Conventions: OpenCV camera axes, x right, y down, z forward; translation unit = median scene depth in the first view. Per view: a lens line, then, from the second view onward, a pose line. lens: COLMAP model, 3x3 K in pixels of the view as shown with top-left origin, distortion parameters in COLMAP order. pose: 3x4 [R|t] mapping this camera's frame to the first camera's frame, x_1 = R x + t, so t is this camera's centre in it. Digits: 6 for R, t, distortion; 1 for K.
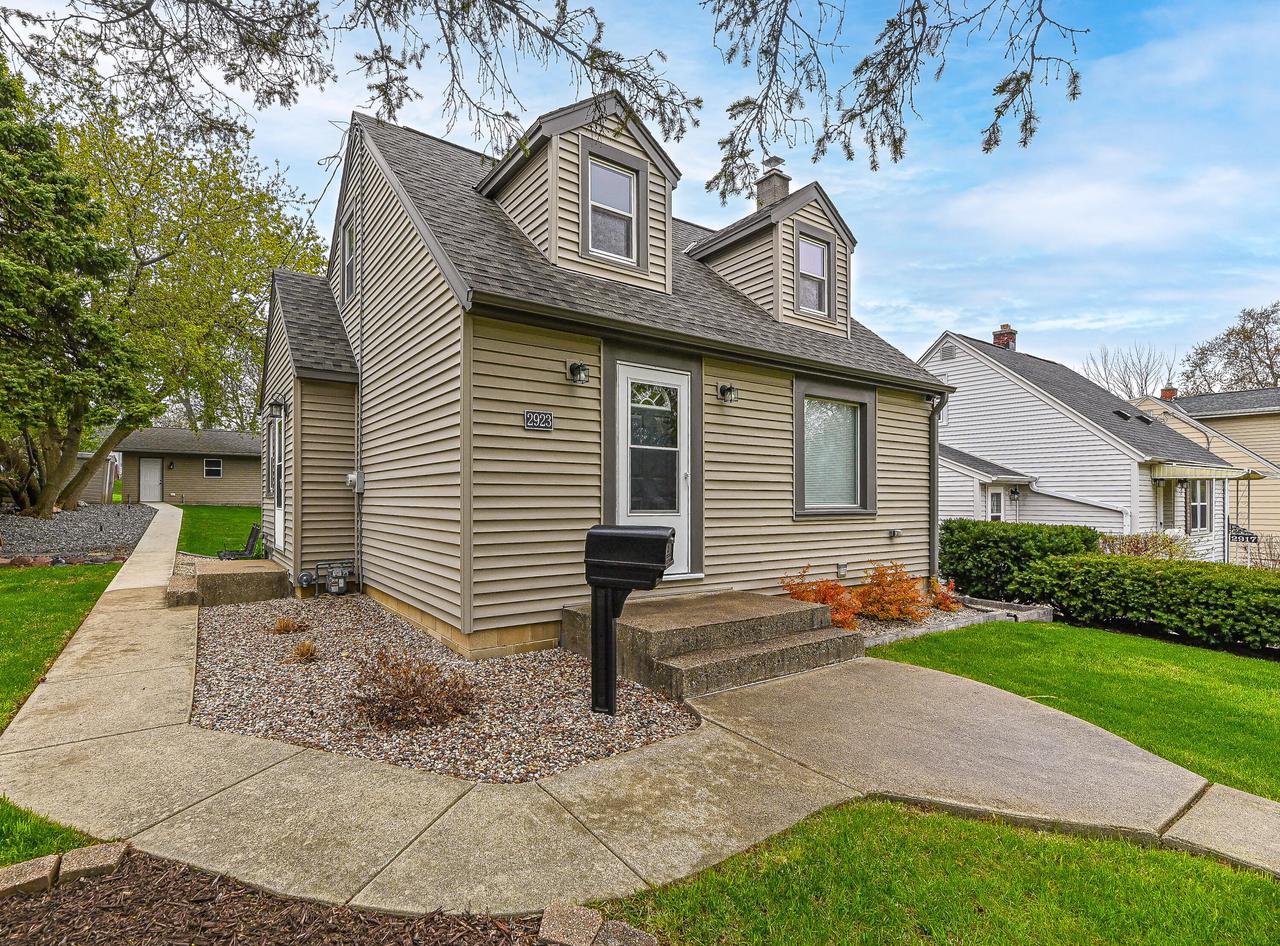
lens RADIAL K [[628.8, 0, 641.3], [0, 628.8, 481.2], [0, 0, 1]] dist [0.003249, -0.000281]
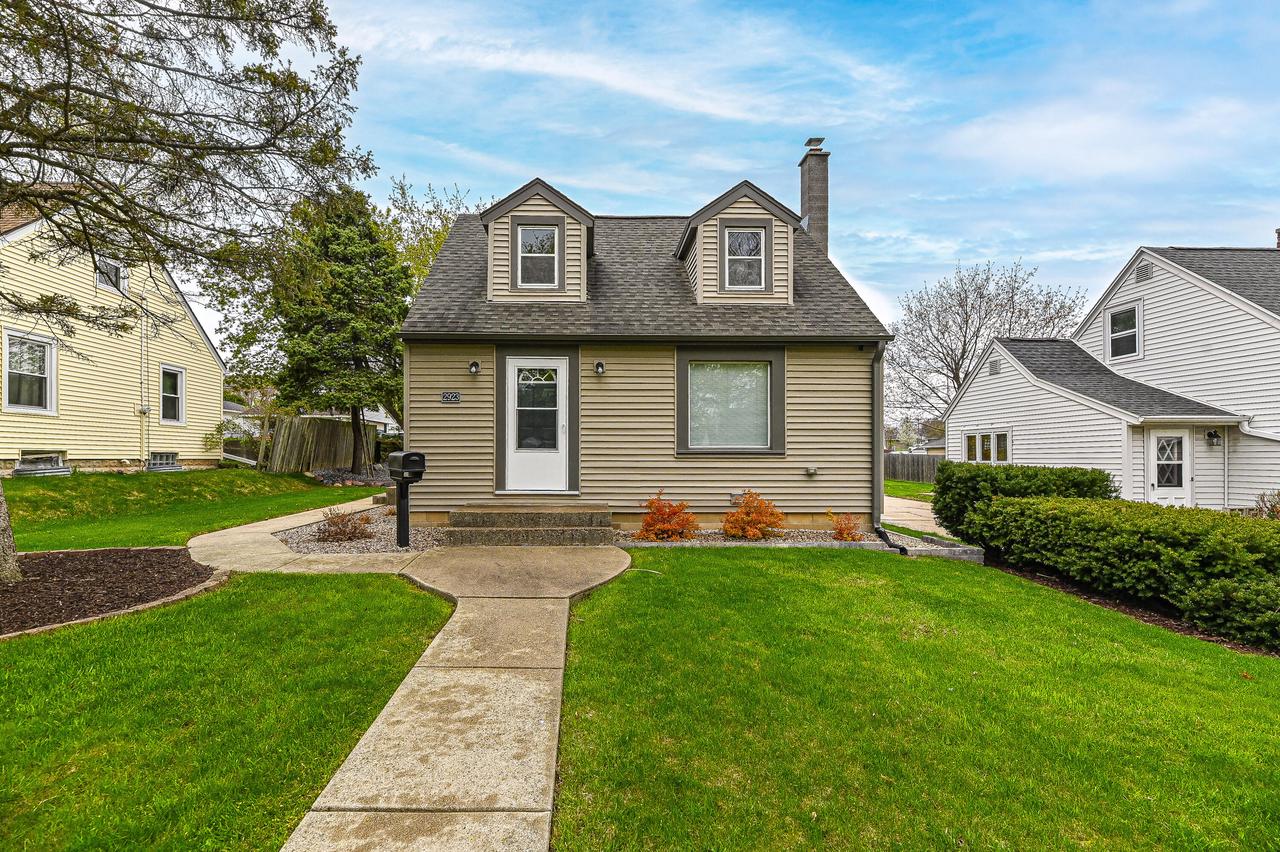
lens RADIAL K [[560.2, 0, 592.2], [0, 560.2, 438.4], [0, 0, 1]] dist [-0.002306, 0.000031]
pose [[0.852399, -0.019929, -0.522512, 0.705274], [0.019135, 0.999793, -0.006916, 0.027099], [0.522542, -0.004103, 0.852604, -0.093194]]
